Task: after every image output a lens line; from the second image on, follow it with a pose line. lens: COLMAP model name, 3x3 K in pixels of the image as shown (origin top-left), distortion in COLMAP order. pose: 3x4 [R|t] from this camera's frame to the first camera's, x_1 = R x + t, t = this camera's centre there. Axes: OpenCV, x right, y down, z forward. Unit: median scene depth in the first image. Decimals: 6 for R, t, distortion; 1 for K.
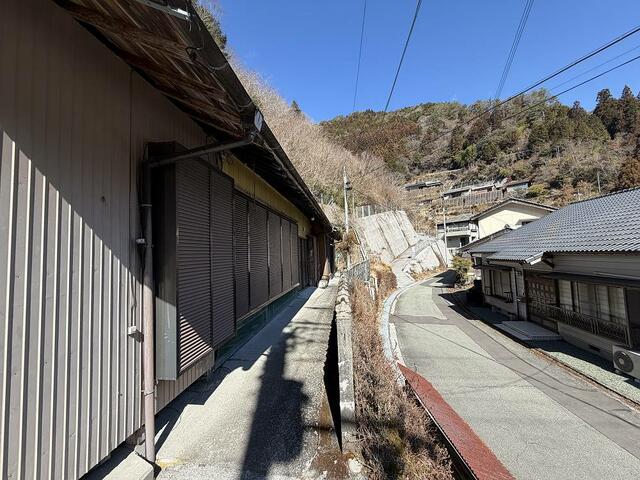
lens RADIAL K [[254.9, 0, 318.1], [0, 254.9, 240.5], [0, 0, 1]] dist [0.000387, -0.000318]
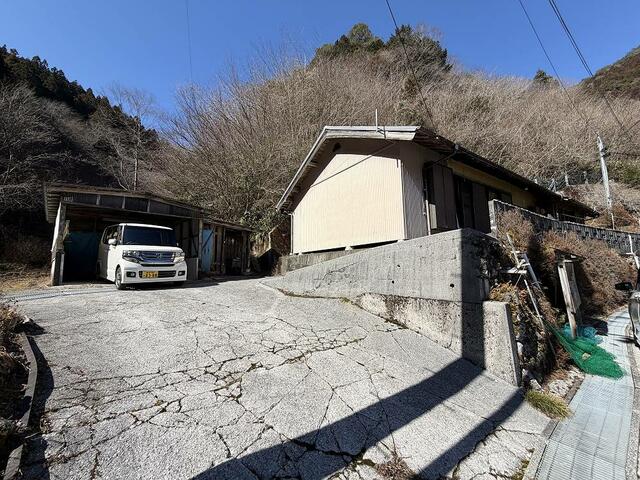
lens RADIAL K [[254.9, 0, 318.1], [0, 254.9, 240.5], [0, 0, 1]] dist [0.000387, -0.000318]
pose [[0.655964, -0.065298, -0.751963, 0.048537], [0.032660, 0.997773, -0.058154, 0.043002], [0.754086, 0.013588, 0.656636, -0.123005]]
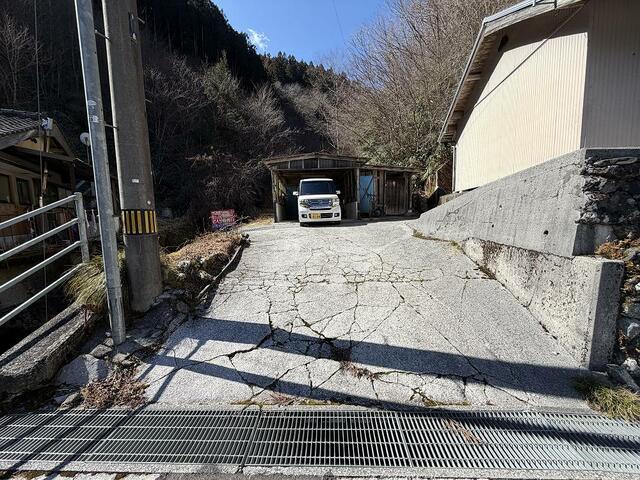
lens RADIAL K [[254.9, 0, 318.1], [0, 254.9, 240.5], [0, 0, 1]] dist [0.000387, -0.000318]
pose [[-0.045104, 0.135791, -0.989710, 0.081478], [0.080126, 0.988018, 0.131907, 0.043483], [0.995764, -0.073352, -0.055444, -0.083627]]
